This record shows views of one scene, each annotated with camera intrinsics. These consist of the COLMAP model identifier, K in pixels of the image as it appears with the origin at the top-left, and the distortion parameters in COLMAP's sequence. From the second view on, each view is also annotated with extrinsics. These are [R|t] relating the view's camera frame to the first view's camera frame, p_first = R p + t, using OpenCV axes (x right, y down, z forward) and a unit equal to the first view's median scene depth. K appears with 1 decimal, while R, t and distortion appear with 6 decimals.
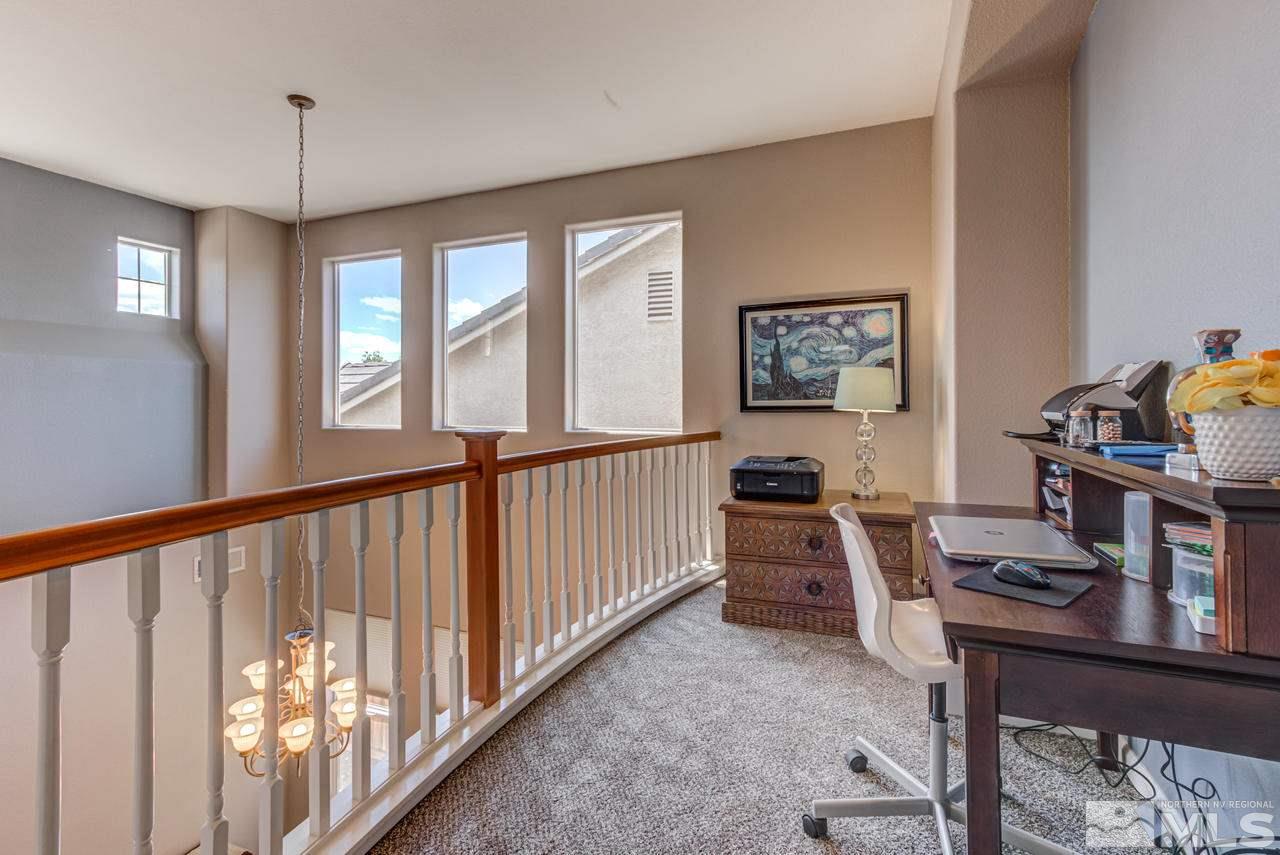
lens RADIAL K [[598.1, 0, 628.7], [0, 598.1, 407.0], [0, 0, 1]] dist [0.000020, 0.000679]
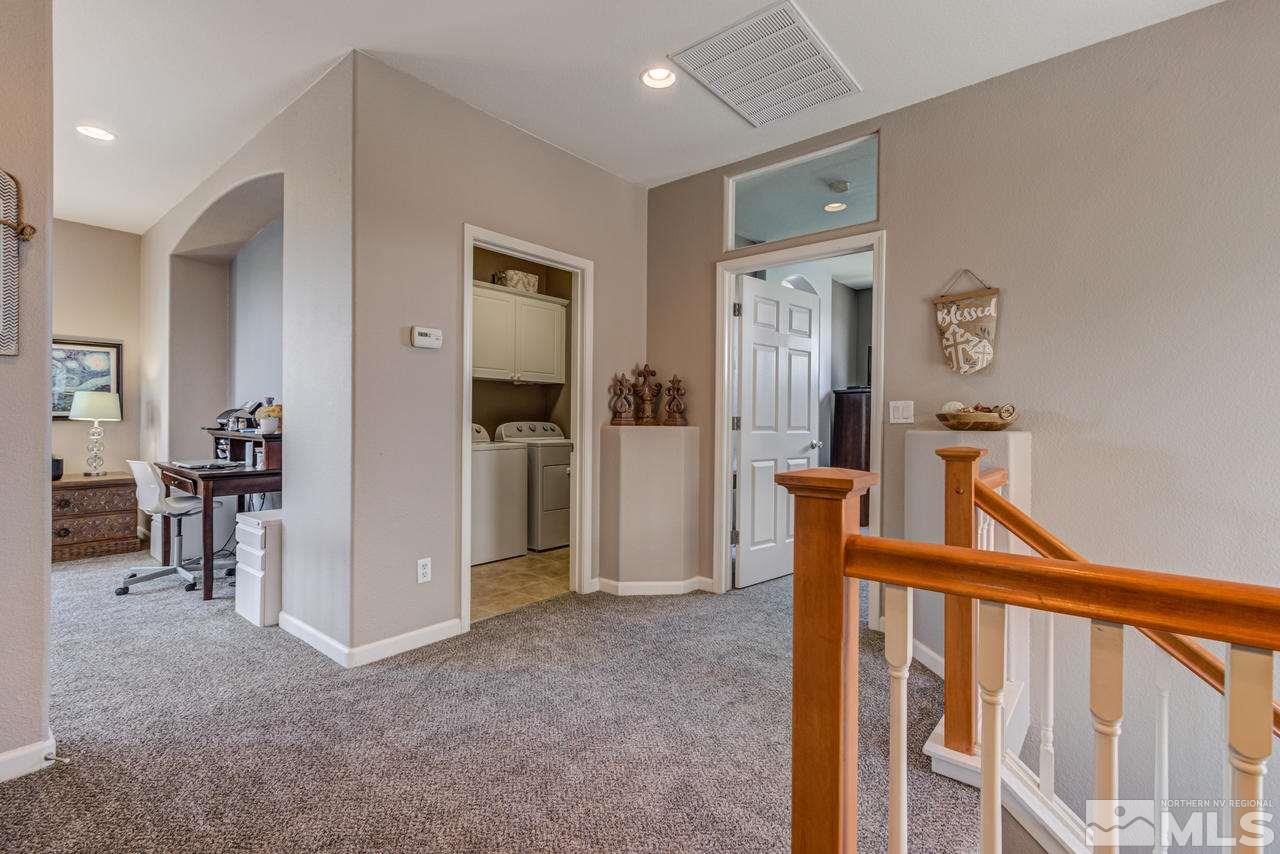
lens RADIAL K [[585.4, 0, 640.5], [0, 585.4, 412.5], [0, 0, 1]] dist [0.001906, 0.001465]
pose [[0.301149, 0.018921, 0.953390, -0.914262], [-0.005502, 0.999821, -0.018105, 0.010879], [-0.953561, 0.000207, 0.301199, -1.169658]]
